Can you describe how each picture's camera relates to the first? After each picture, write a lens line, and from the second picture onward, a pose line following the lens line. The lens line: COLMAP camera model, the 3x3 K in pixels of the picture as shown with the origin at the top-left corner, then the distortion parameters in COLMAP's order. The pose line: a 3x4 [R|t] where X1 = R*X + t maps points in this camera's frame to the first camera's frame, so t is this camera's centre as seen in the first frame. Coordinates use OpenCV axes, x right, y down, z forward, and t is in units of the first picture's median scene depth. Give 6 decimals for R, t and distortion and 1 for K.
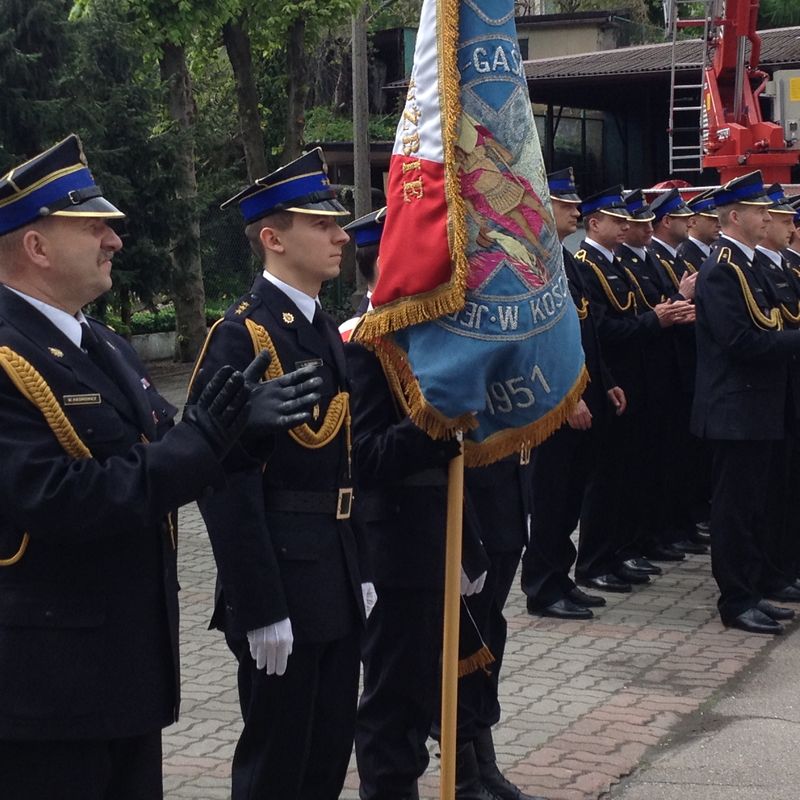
lens RADIAL K [[2031.4, 0, 393.8], [0, 2031.4, 394.1], [0, 0, 1]] dist [0.215587, 0.000000]
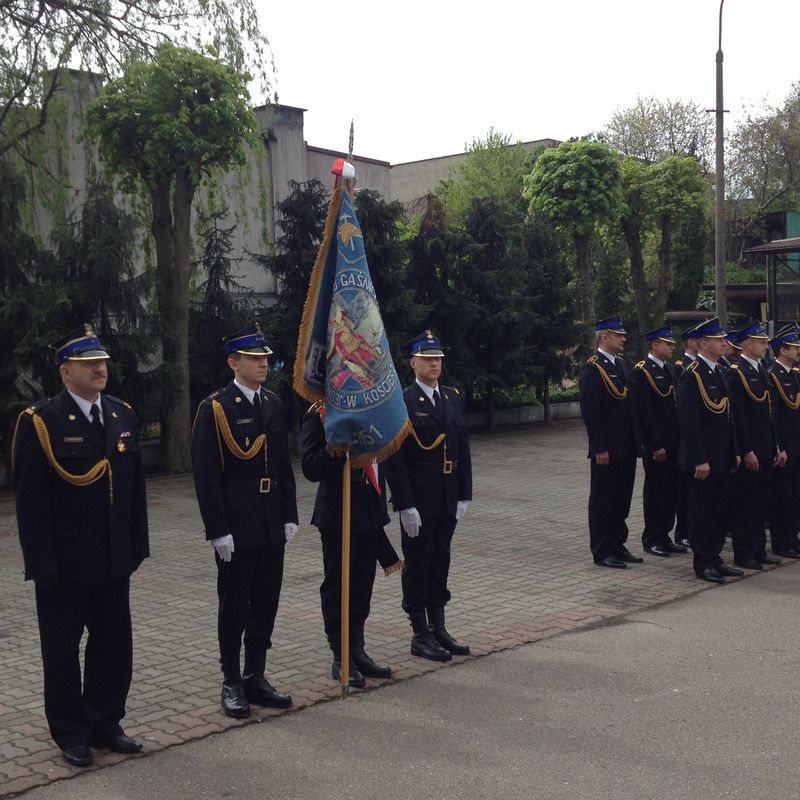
lens RADIAL K [[1261.9, 0, 393.4], [0, 1261.9, 411.2], [0, 0, 1]] dist [0.129645, 0.000000]
pose [[0.933872, 0.019398, -0.357081, 0.265620], [-0.026514, 0.999535, -0.015043, -0.004132], [0.356623, 0.023516, 0.933952, -0.098767]]
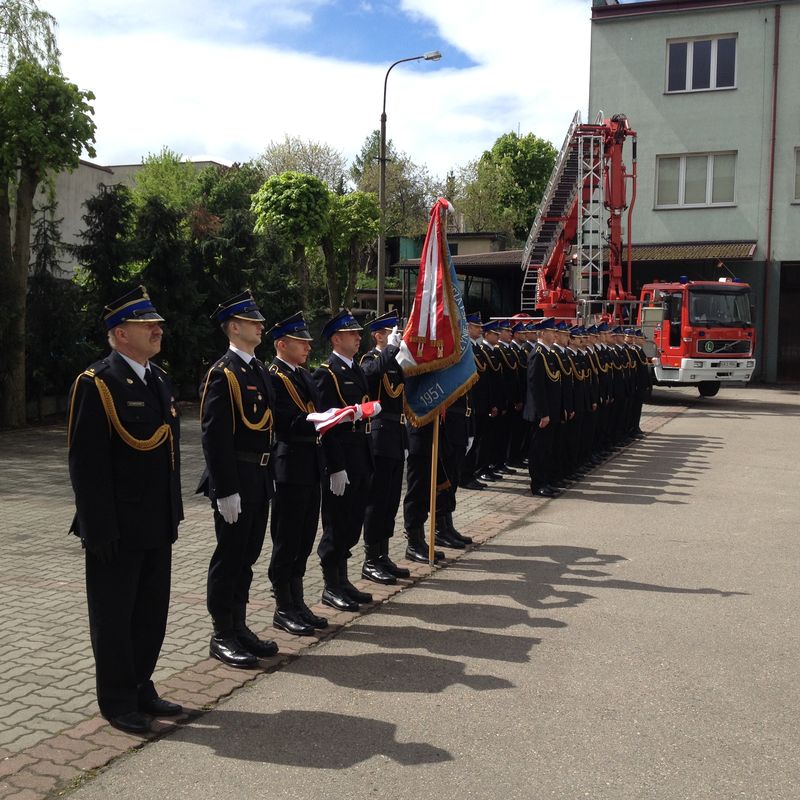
lens RADIAL K [[1035.1, 0, 394.7], [0, 1035.1, 394.8], [0, 0, 1]] dist [0.155865, 0.000000]
pose [[0.999248, 0.036552, 0.012960, -0.028009], [-0.036319, 0.999182, -0.017756, 0.016658], [-0.013599, 0.017272, 0.999758, -0.259666]]
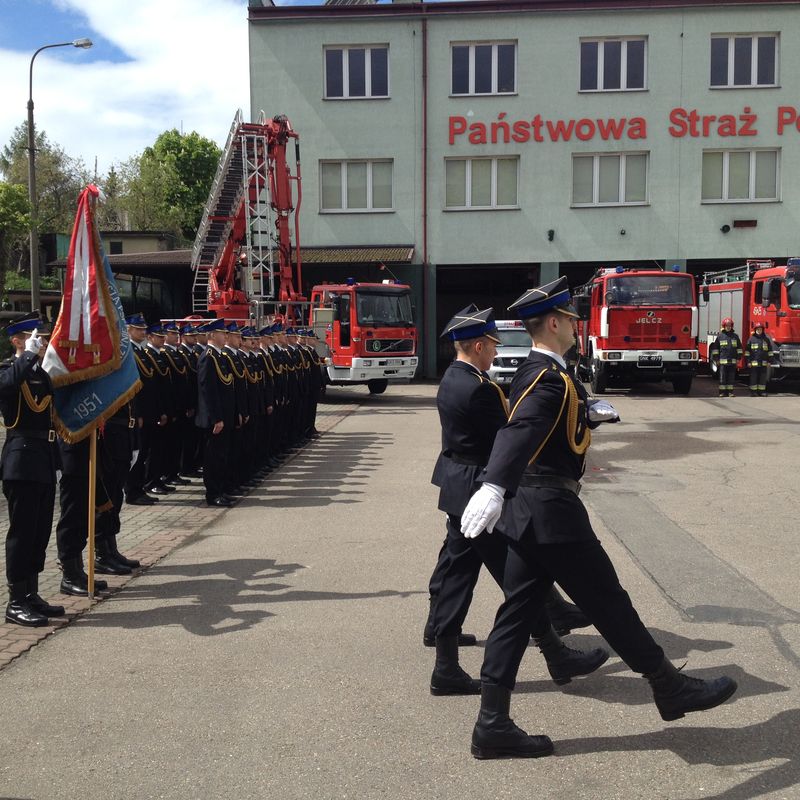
lens RADIAL K [[1035.1, 0, 386.8], [0, 1035.1, 386.9], [0, 0, 1]] dist [0.155865, 0.000000]
pose [[0.951532, 0.002448, 0.307539, -0.014499], [0.007573, 0.999479, -0.031386, 0.012575], [-0.307455, 0.032194, 0.951018, -0.211431]]
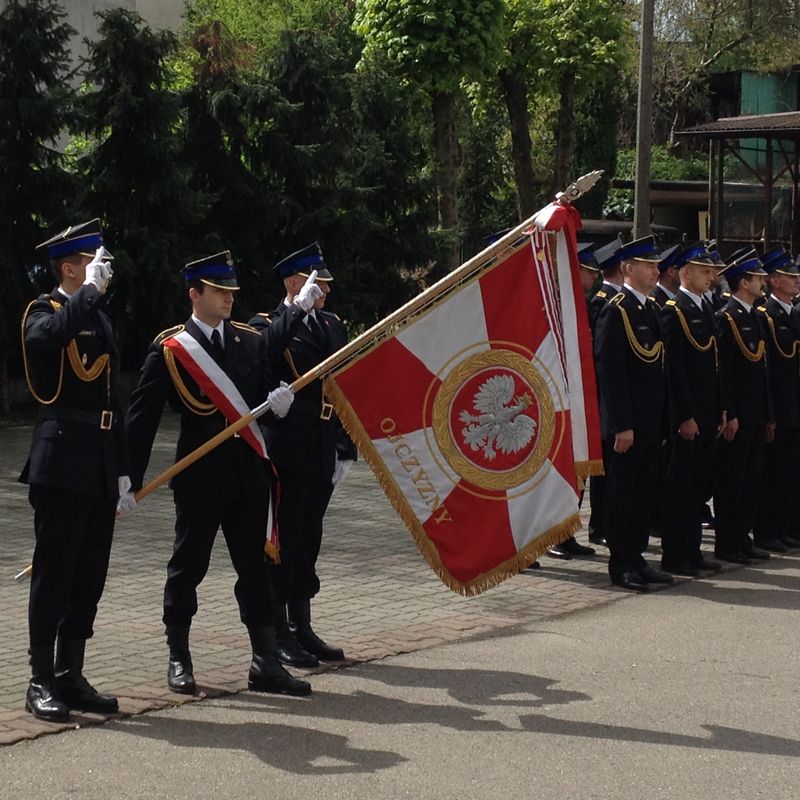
lens RADIAL K [[2133.3, 0, 395.8], [0, 2133.3, 398.2], [0, 0, 1]] dist [0.228829, 0.000000]
pose [[0.974435, 0.054789, -0.217887, 0.275982], [-0.057880, 0.998293, -0.007826, 0.012712], [0.217087, 0.020238, 0.975943, -0.312572]]
